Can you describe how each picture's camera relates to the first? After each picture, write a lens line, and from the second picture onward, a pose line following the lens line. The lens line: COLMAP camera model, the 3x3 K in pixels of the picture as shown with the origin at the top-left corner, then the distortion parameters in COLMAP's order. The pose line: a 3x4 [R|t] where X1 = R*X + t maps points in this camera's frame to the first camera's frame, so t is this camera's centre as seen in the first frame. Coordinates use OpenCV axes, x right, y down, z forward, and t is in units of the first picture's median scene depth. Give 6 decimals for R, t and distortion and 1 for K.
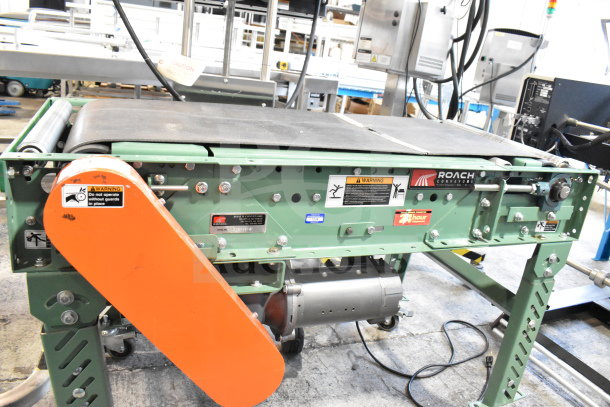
lens RADIAL K [[469.4, 0, 303.4], [0, 469.4, 207.1], [0, 0, 1]] dist [-0.095726, 0.018721]
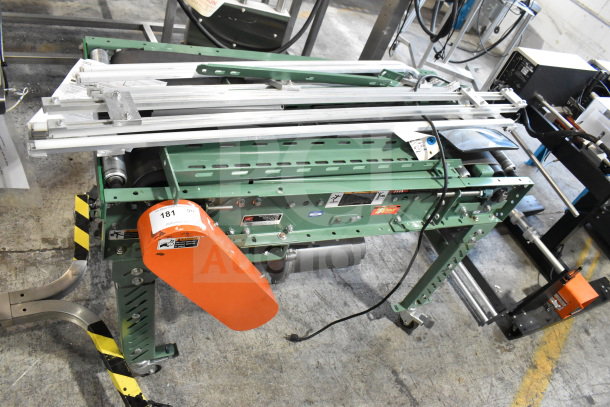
lens RADIAL K [[469.4, 0, 301.1], [0, 469.4, 202.7], [0, 0, 1]] dist [-0.095726, 0.018721]
pose [[0.981562, 0.135264, 0.135054, -0.205980], [-0.179334, 0.896201, 0.405786, -0.551970], [-0.066147, -0.422524, 0.903935, -0.195537]]
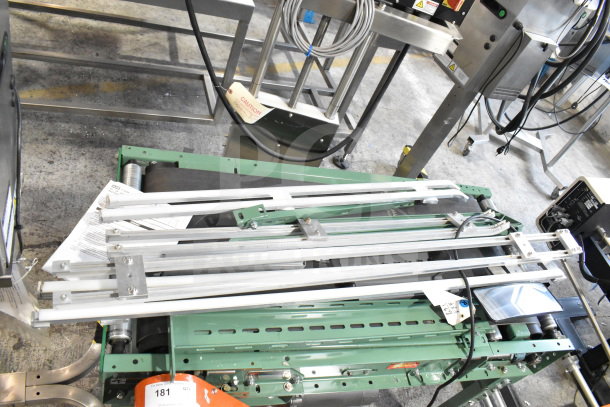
lens RADIAL K [[469.4, 0, 300.3], [0, 469.4, 203.8], [0, 0, 1]] dist [-0.095726, 0.018721]
pose [[0.962233, 0.271629, 0.018058, -0.193291], [-0.252921, 0.867482, 0.428377, -0.913868], [0.100694, -0.416765, 0.903420, 0.037151]]
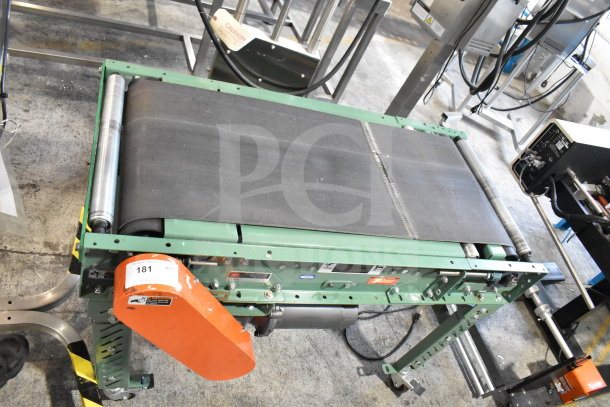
lens RADIAL K [[469.4, 0, 298.7], [0, 469.4, 201.8], [0, 0, 1]] dist [-0.095726, 0.018721]
pose [[0.956186, 0.285113, 0.066478, -0.144538], [-0.287219, 0.869608, 0.401607, -0.676220], [0.056694, -0.403105, 0.913396, -0.088291]]
